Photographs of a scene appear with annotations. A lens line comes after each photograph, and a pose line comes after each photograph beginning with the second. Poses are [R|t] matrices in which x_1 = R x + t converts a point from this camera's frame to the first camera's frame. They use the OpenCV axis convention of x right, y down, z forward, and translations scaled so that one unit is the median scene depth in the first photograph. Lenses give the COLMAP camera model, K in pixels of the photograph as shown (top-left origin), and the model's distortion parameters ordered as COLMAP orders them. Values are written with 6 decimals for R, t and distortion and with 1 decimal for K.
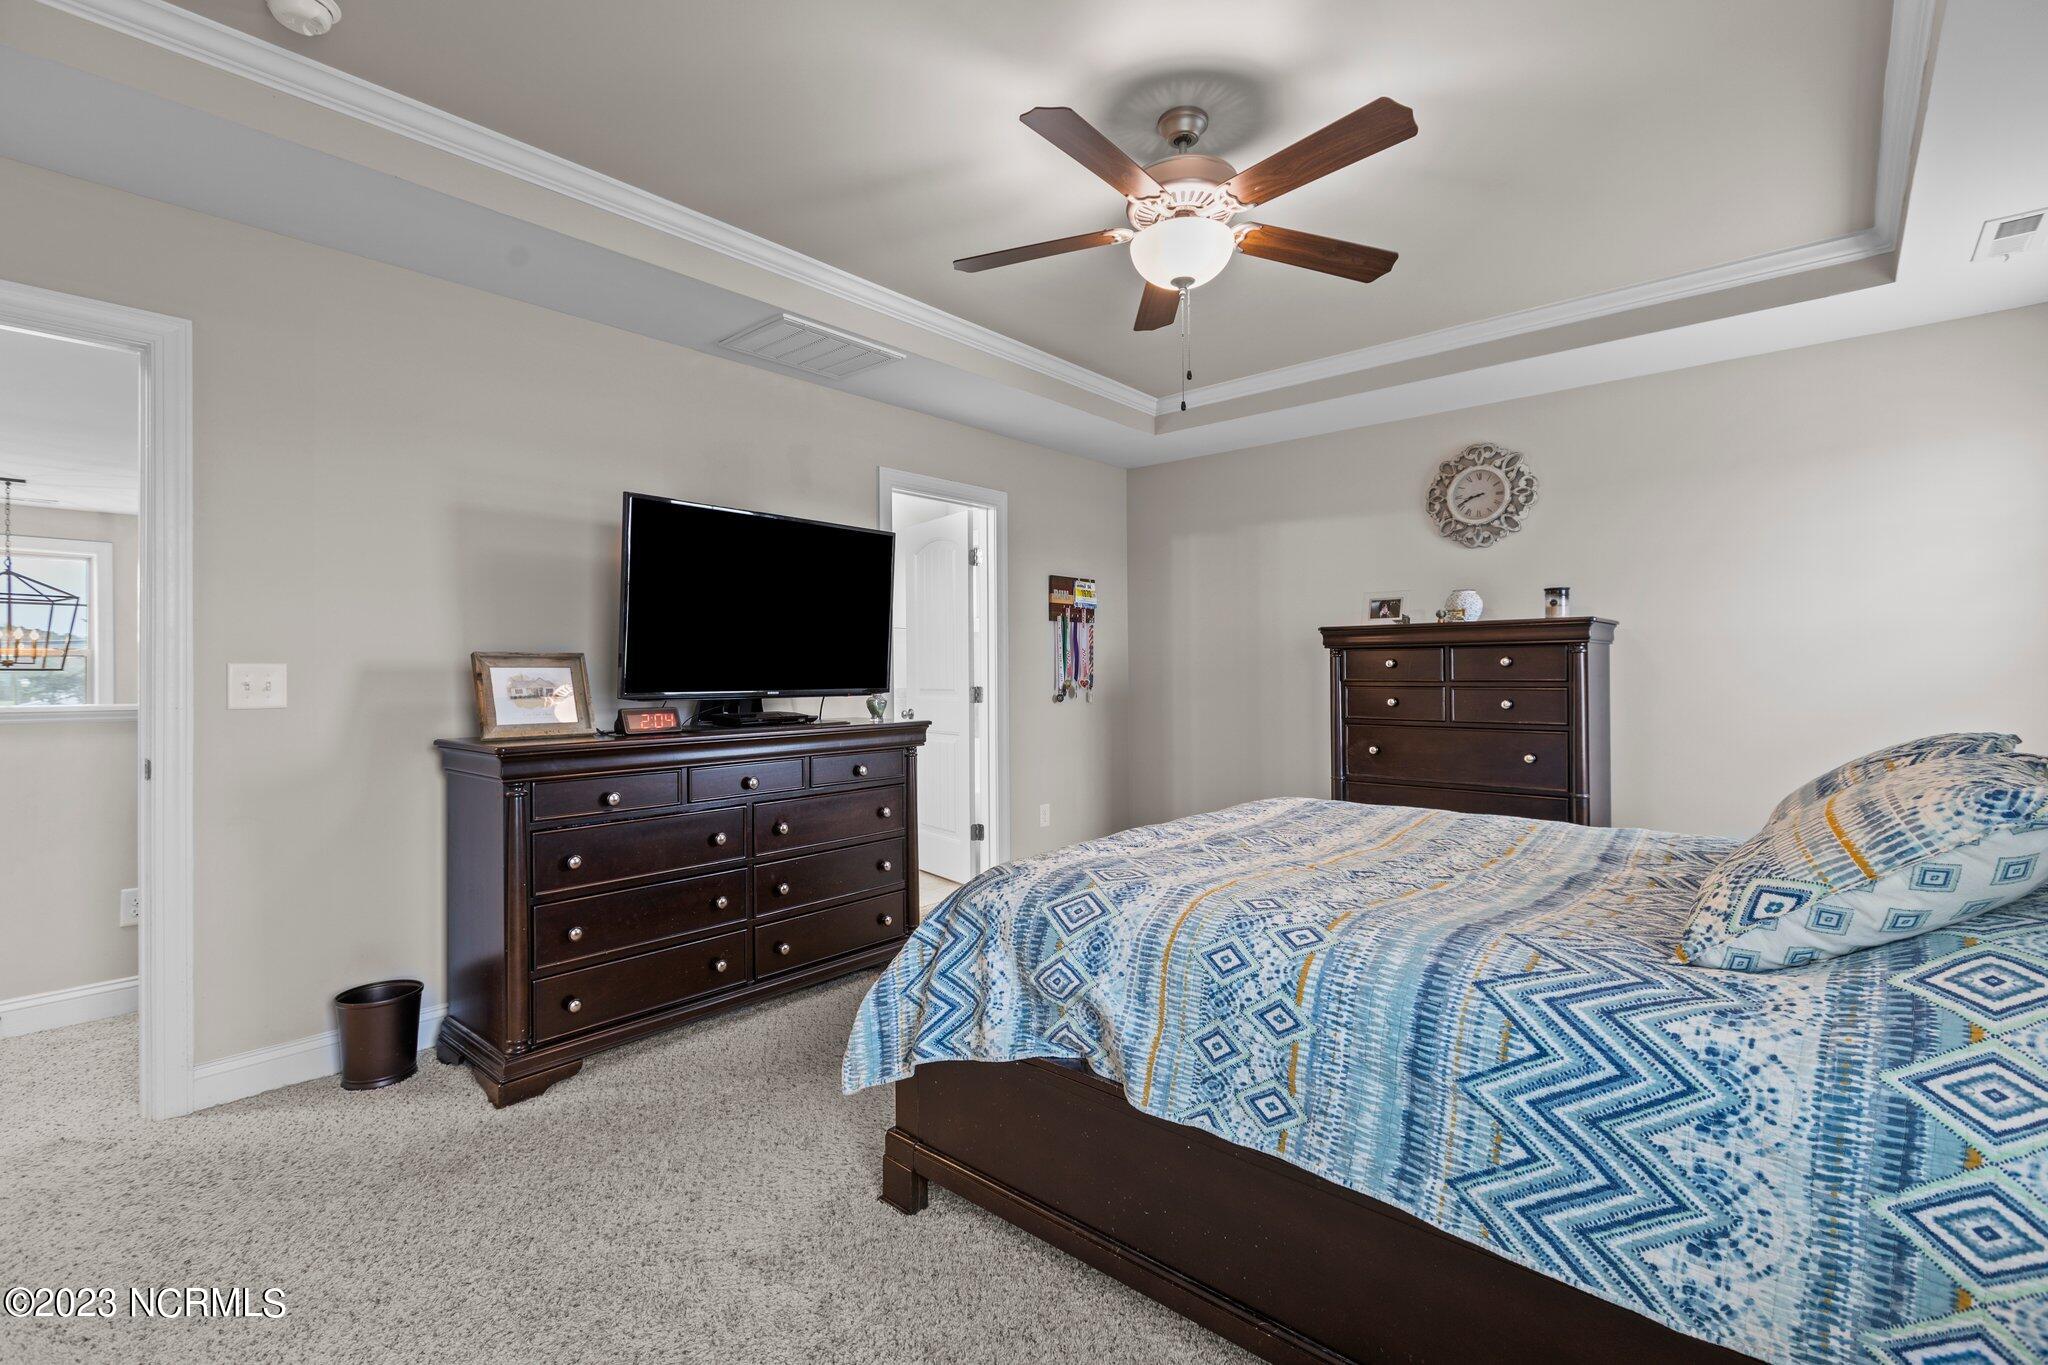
lens RADIAL K [[913.4, 0, 1020.6], [0, 913.4, 672.8], [0, 0, 1]] dist [-0.004371, -0.000610]
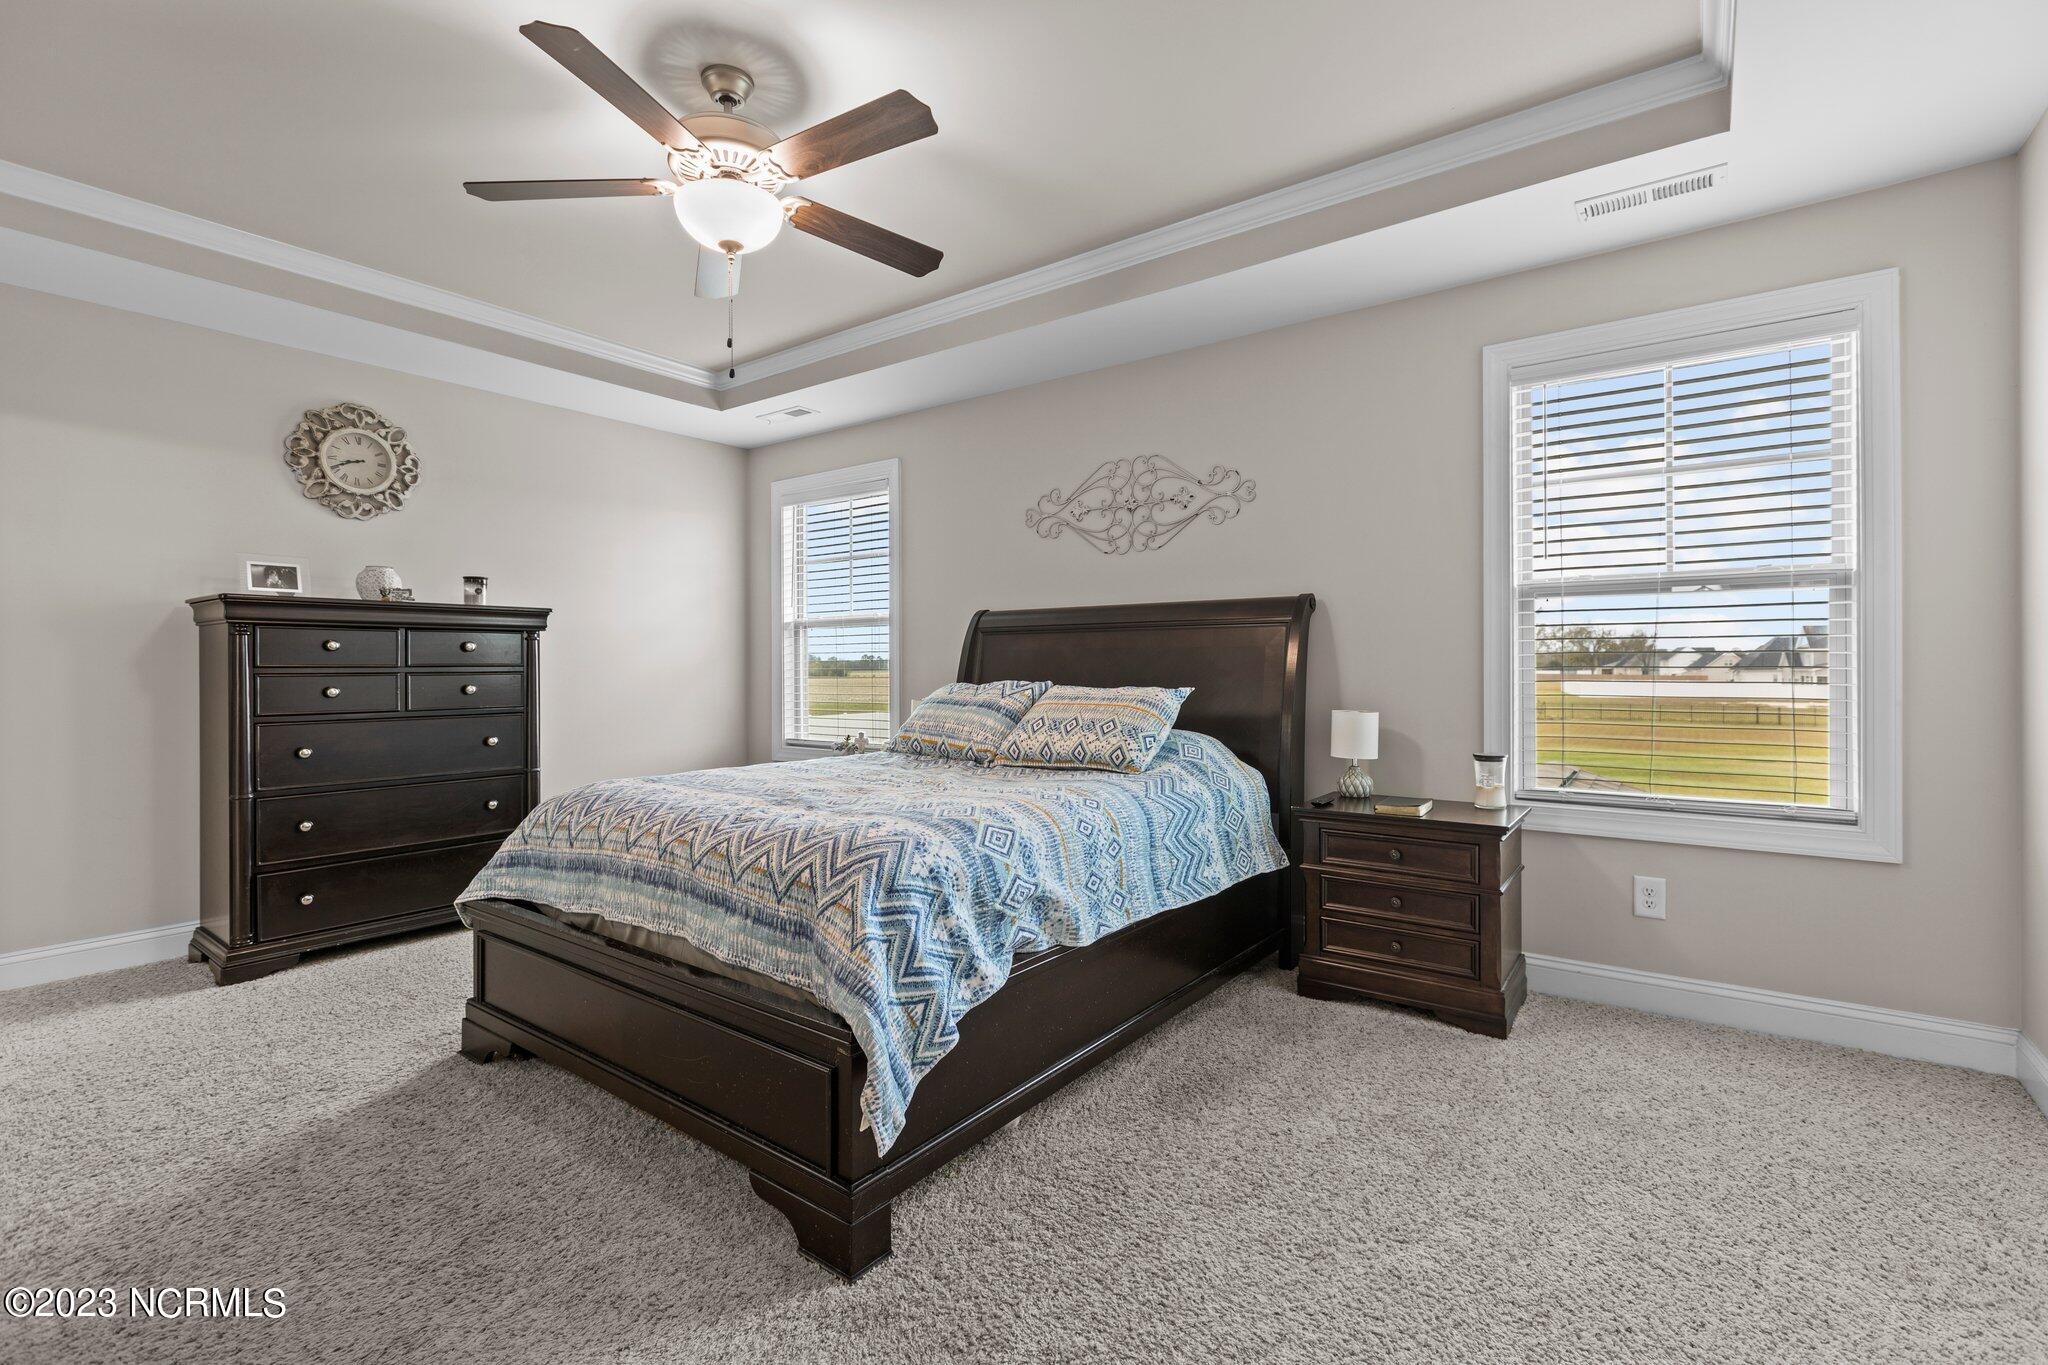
lens RADIAL K [[913.4, 0, 1020.8], [0, 913.4, 675.0], [0, 0, 1]] dist [-0.004371, -0.000610]
pose [[-0.076593, -0.003647, 0.997056, -0.459421], [0.003920, 0.999984, 0.003959, 0.015963], [-0.997055, 0.004212, -0.076577, 0.428255]]
